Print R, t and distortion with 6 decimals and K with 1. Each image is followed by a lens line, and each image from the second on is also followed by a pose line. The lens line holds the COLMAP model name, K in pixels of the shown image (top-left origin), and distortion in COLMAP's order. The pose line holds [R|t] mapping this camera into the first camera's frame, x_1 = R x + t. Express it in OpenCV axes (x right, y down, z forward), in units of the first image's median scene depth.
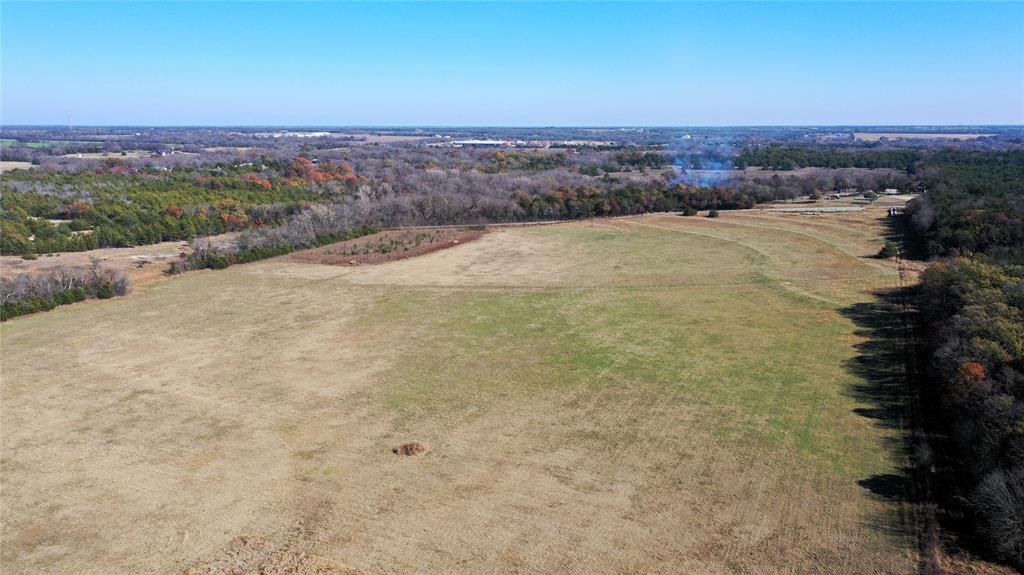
lens RADIAL K [[811.7, 0, 513.3], [0, 811.7, 286.1], [0, 0, 1]] dist [0.015061, 0.001417]
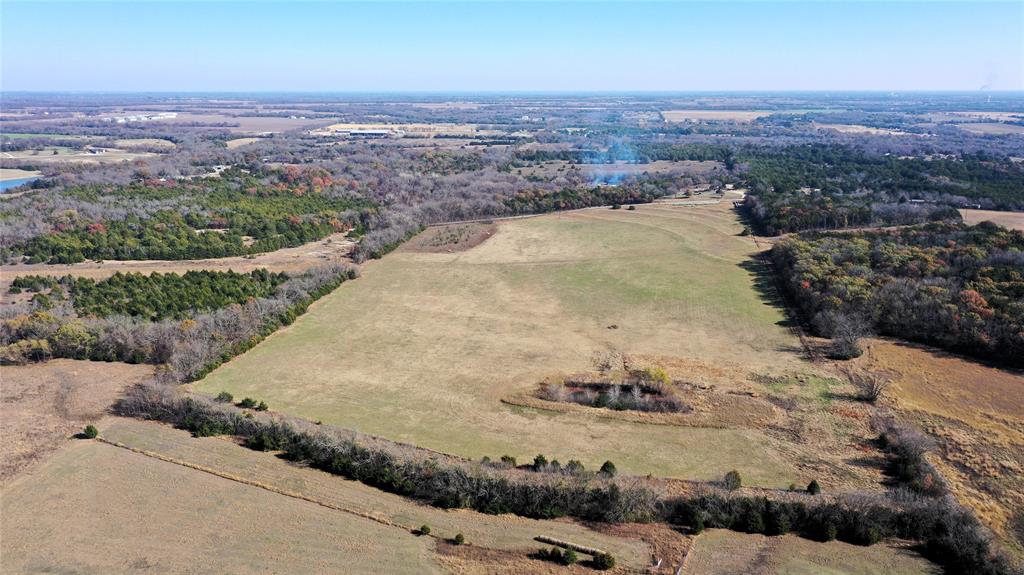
lens RADIAL K [[811.7, 0, 513.3], [0, 811.7, 286.1], [0, 0, 1]] dist [0.015061, 0.001417]
pose [[0.971992, -0.056262, 0.228178, -0.332227], [0.046325, 0.997740, 0.048677, -0.022955], [-0.230401, -0.036743, 0.972402, -0.468735]]
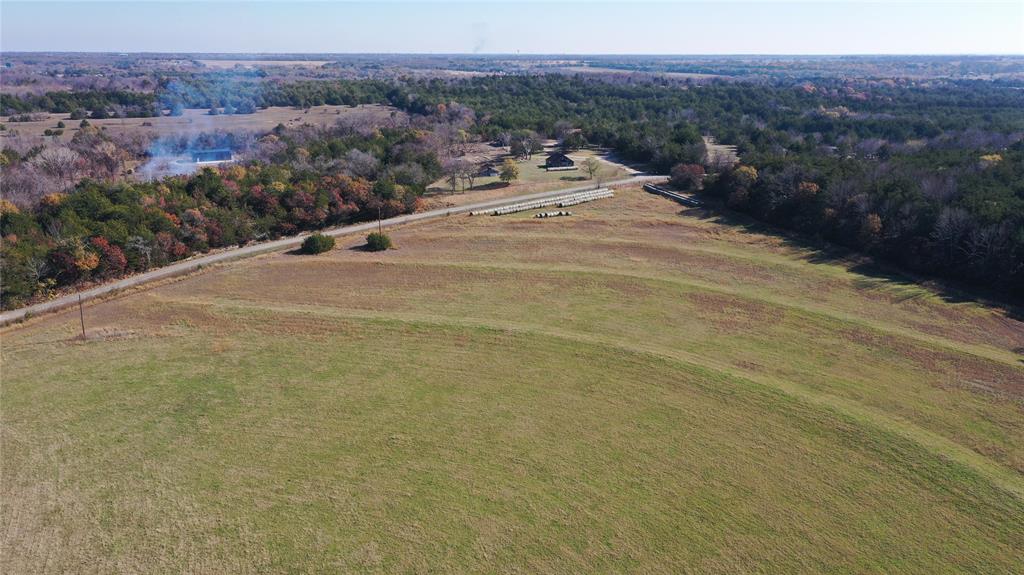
lens RADIAL K [[811.7, 0, 513.3], [0, 811.7, 286.1], [0, 0, 1]] dist [0.015061, 0.001417]
pose [[0.692946, -0.197364, 0.693450, -0.005443], [0.138837, 0.980330, 0.140277, -0.110199], [-0.707496, -0.000928, 0.706717, 0.616748]]
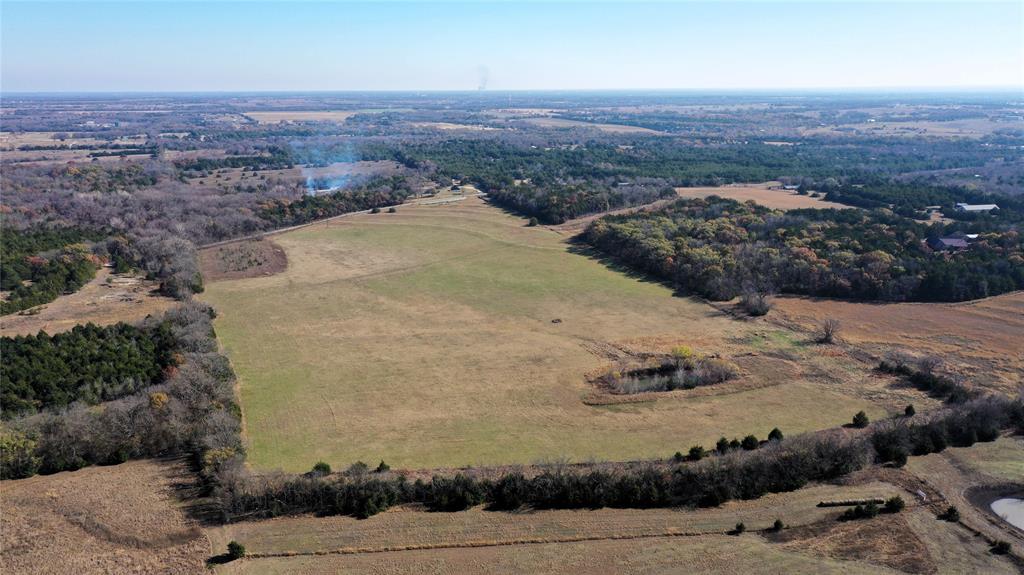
lens RADIAL K [[811.7, 0, 513.3], [0, 811.7, 286.1], [0, 0, 1]] dist [0.015061, 0.001417]
pose [[0.697726, -0.174888, 0.694689, -0.670159], [0.145658, 0.984119, 0.101458, -0.066338], [-0.701401, 0.030397, 0.712119, -0.259653]]
